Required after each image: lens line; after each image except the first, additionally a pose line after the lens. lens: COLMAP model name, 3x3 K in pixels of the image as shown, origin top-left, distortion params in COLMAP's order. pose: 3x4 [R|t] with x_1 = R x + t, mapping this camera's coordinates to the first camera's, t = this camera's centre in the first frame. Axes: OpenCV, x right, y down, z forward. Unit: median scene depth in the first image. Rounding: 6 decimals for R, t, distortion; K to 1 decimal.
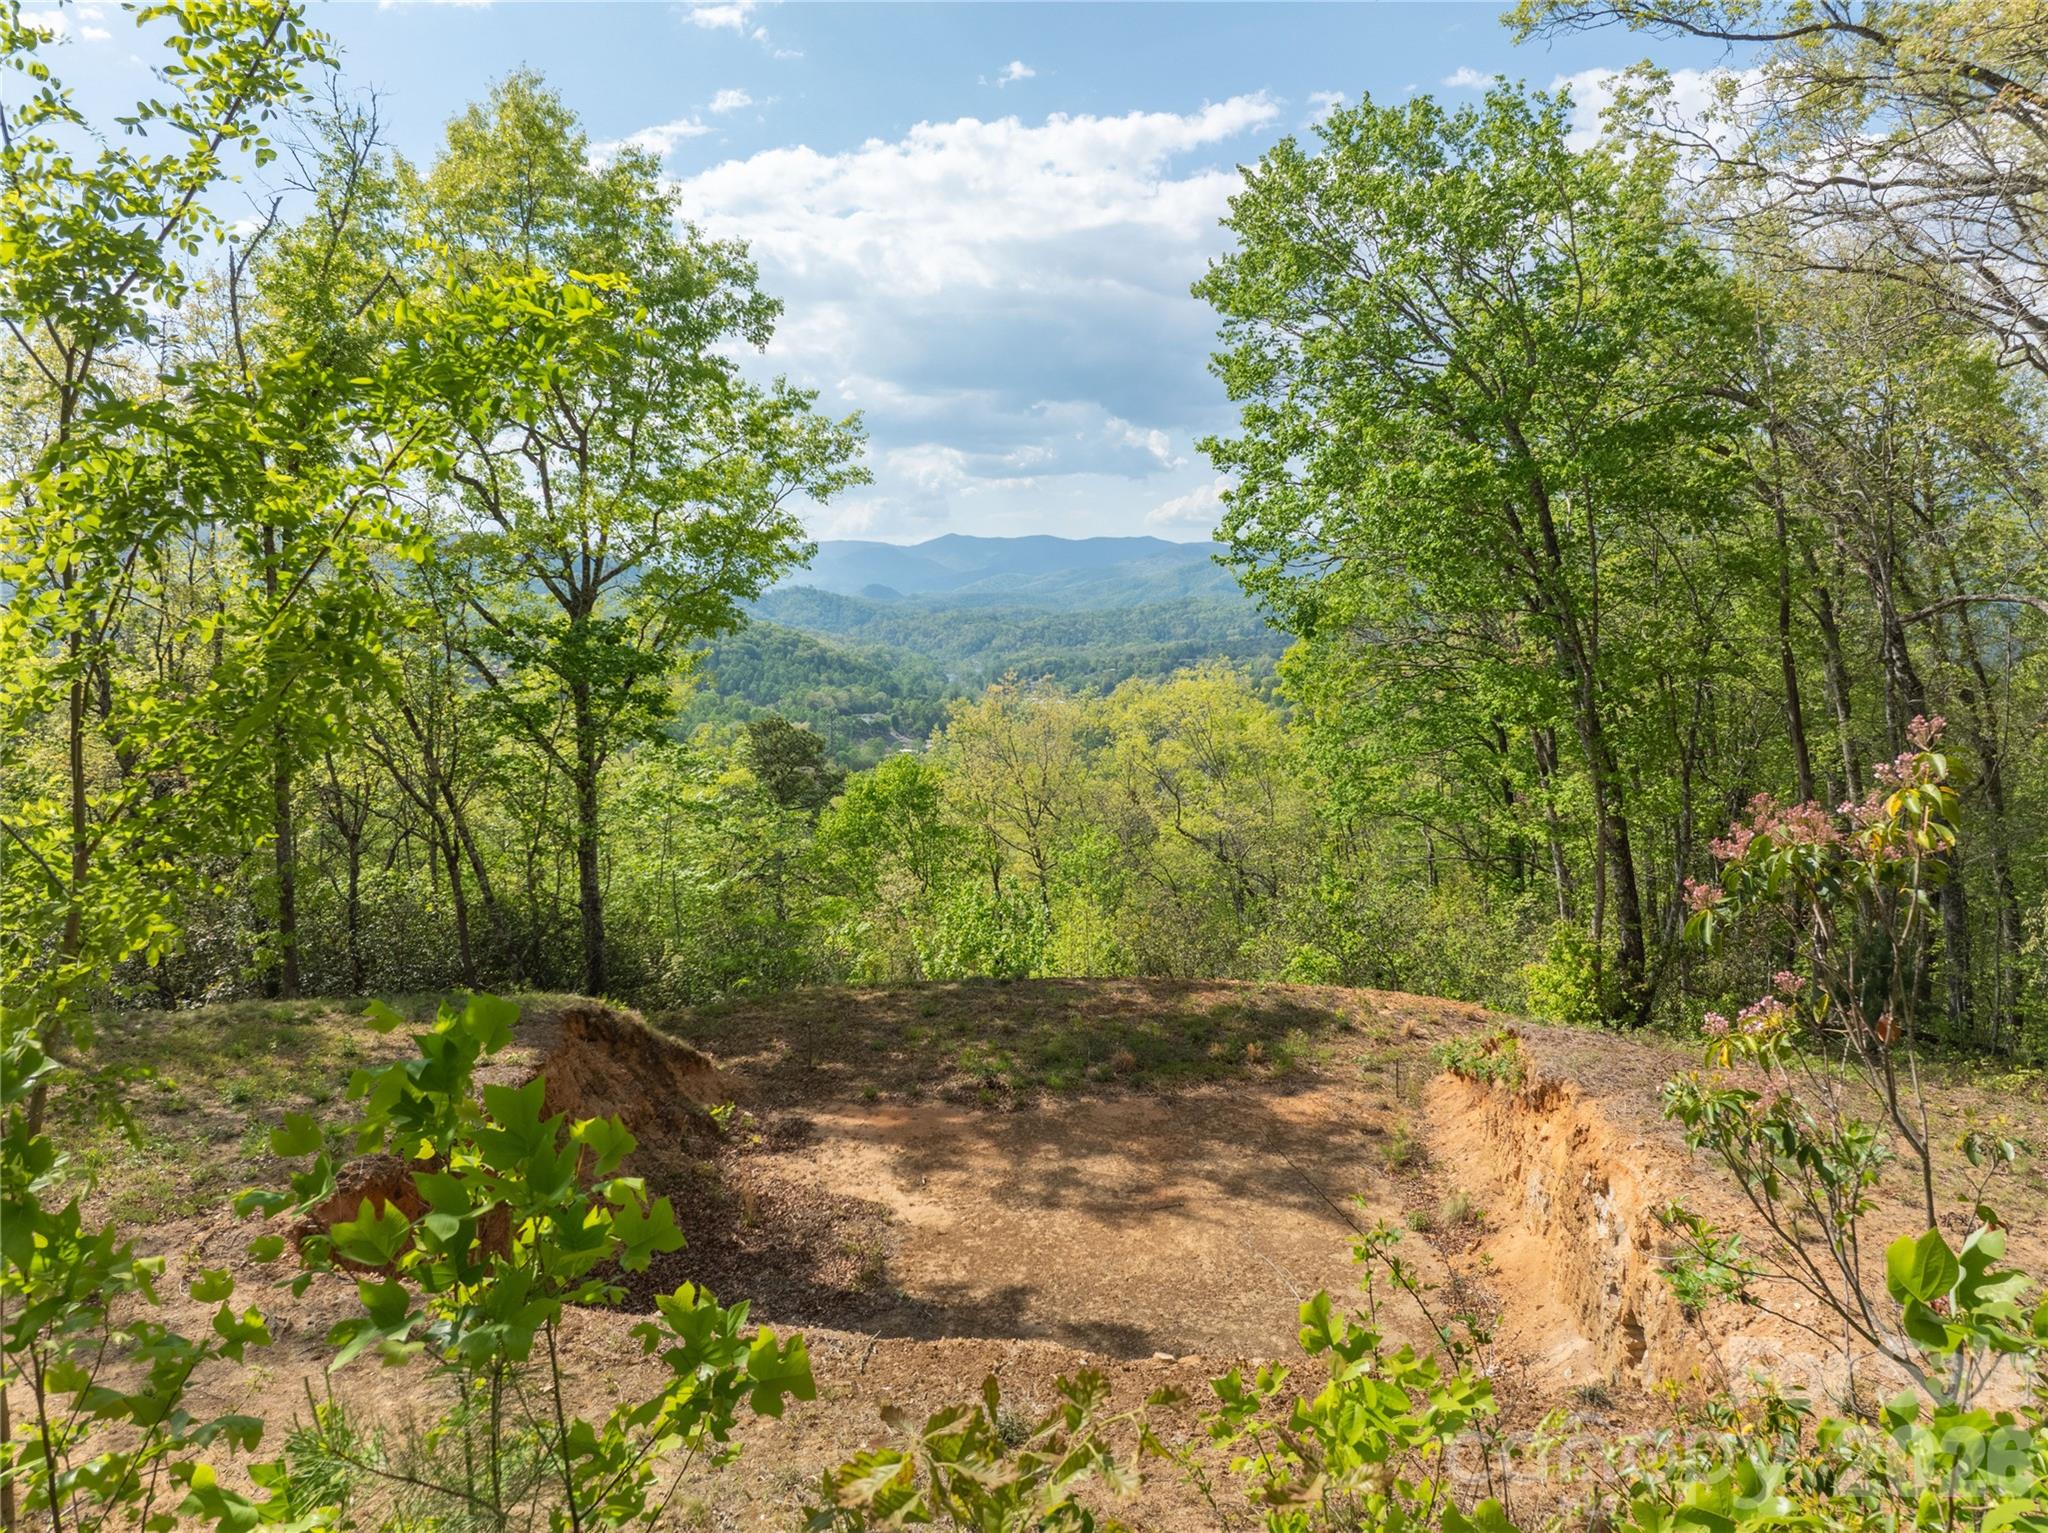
lens RADIAL K [[1491.5, 0, 1016.6], [0, 1491.5, 805.9], [0, 0, 1]] dist [-0.041408, -0.001813]
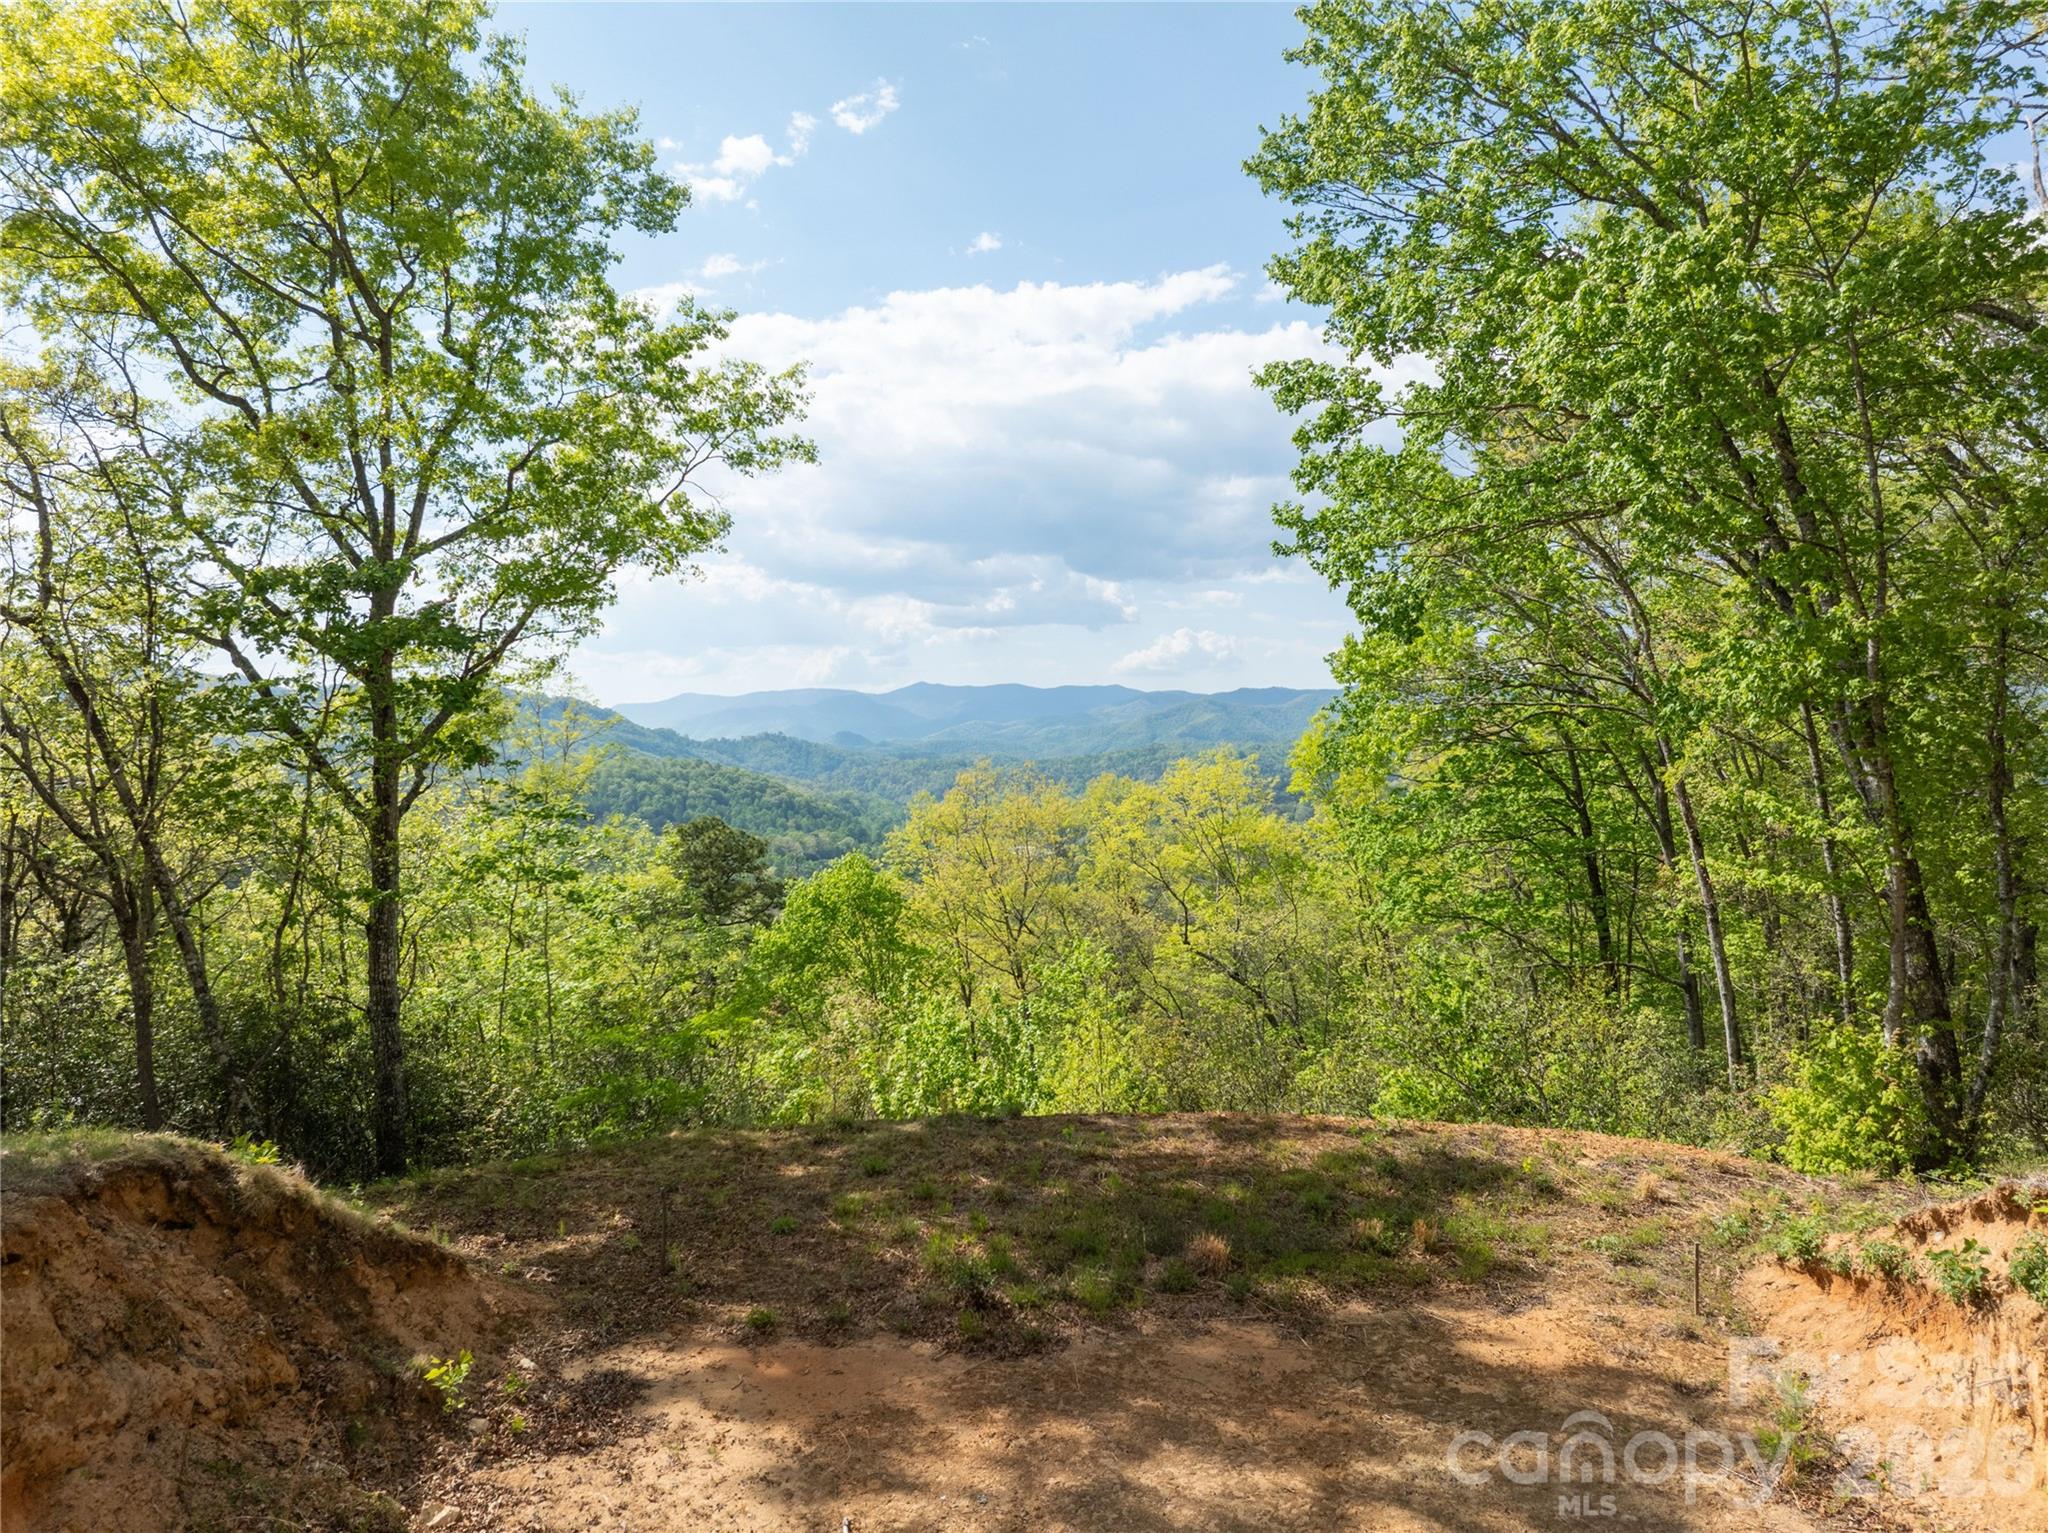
lens RADIAL K [[1451.1, 0, 1029.5], [0, 1451.1, 762.9], [0, 0, 1]] dist [-0.031171, -0.004458]
pose [[0.999514, 0.000948, 0.031162, -0.007180], [0.003274, 0.990817, -0.135168, 0.031562], [-0.031004, 0.135204, 0.990333, 0.227860]]
